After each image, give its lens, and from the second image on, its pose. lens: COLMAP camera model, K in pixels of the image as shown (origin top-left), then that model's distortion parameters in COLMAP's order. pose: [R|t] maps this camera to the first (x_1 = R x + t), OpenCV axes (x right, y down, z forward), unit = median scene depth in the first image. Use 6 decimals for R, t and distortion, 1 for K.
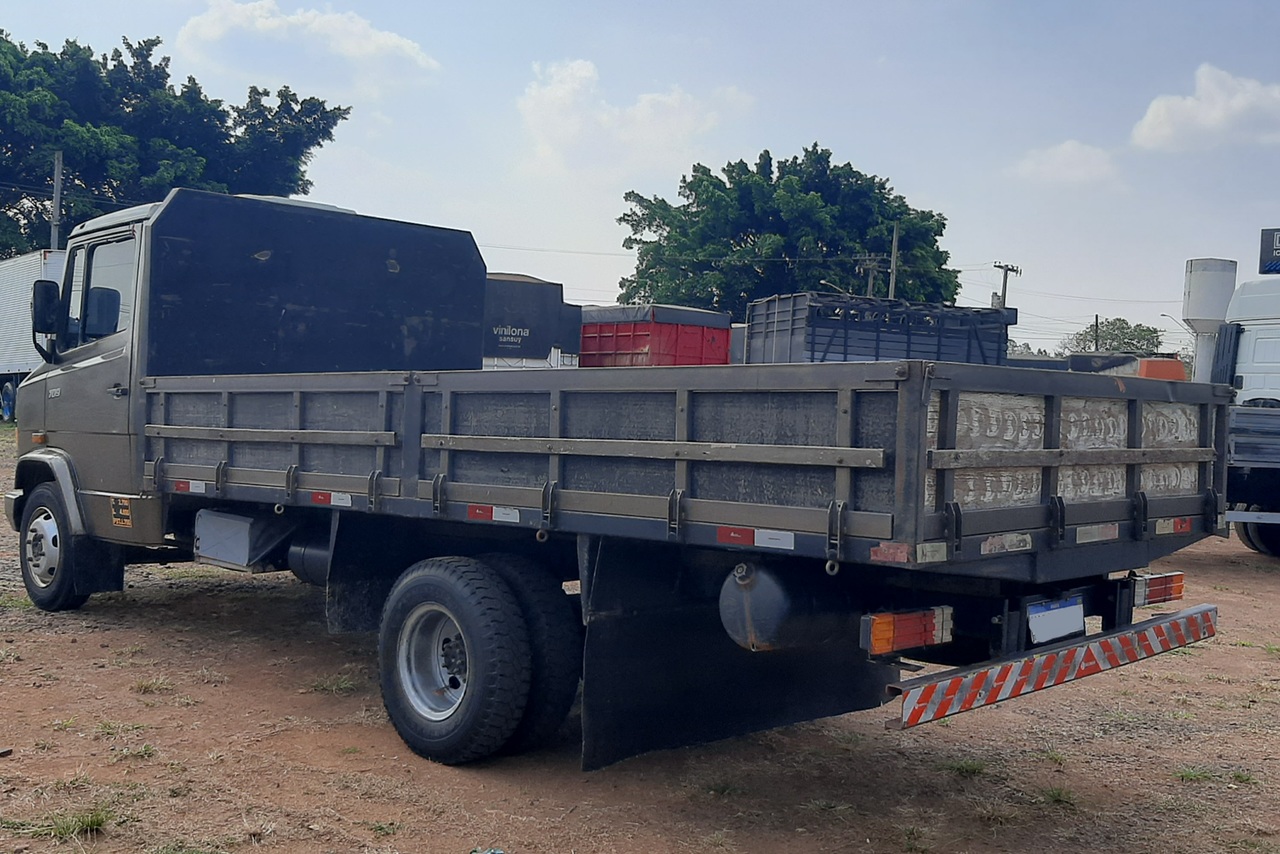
lens RADIAL K [[1337.4, 0, 637.7], [0, 1337.4, 435.9], [0, 0, 1]] dist [-0.009743, 0.000000]
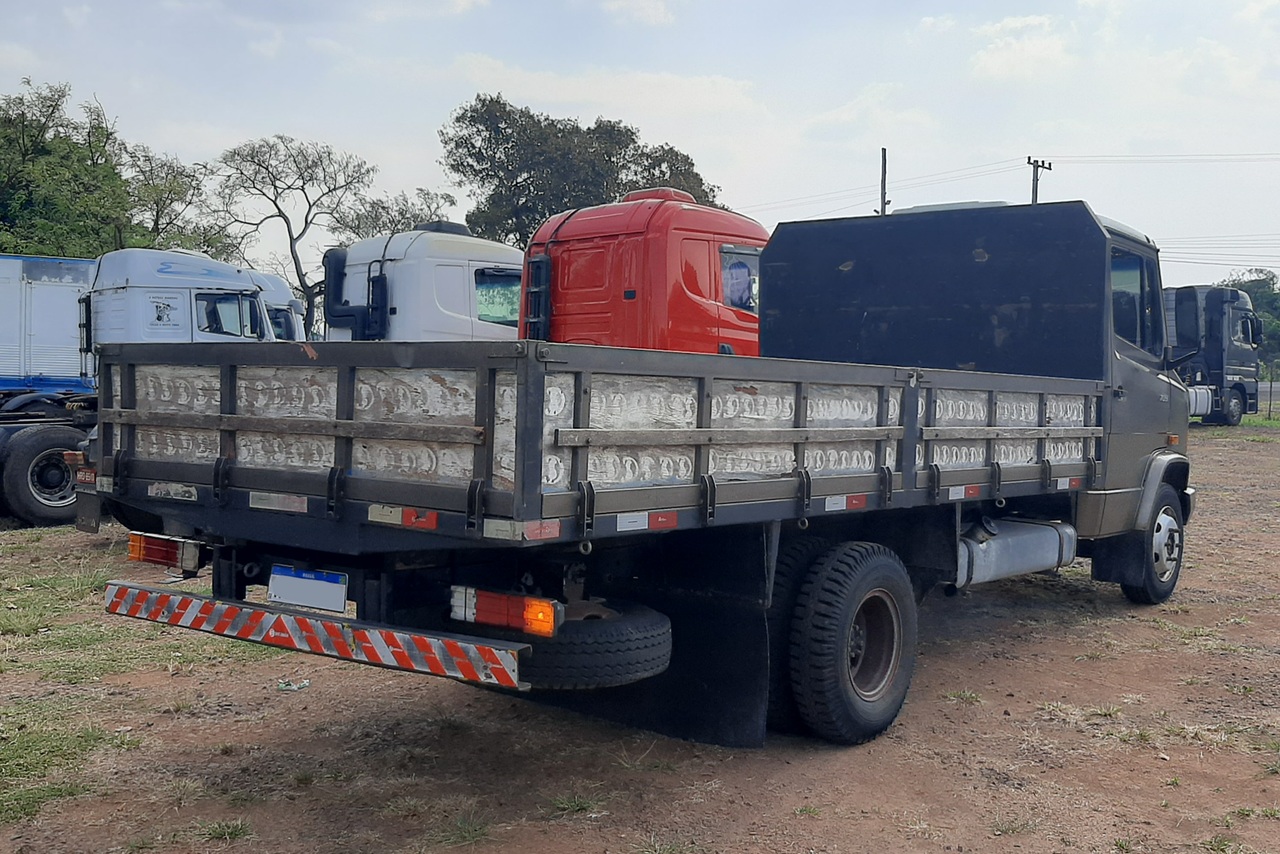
lens RADIAL K [[1337.4, 0, 638.0], [0, 1337.4, 416.5], [0, 0, 1]] dist [-0.009743, 0.000000]
pose [[0.129455, 0.002028, -0.991583, 1.298978], [-0.034562, 0.999400, -0.002468, 0.002502], [0.990983, 0.034590, 0.129448, 1.082751]]
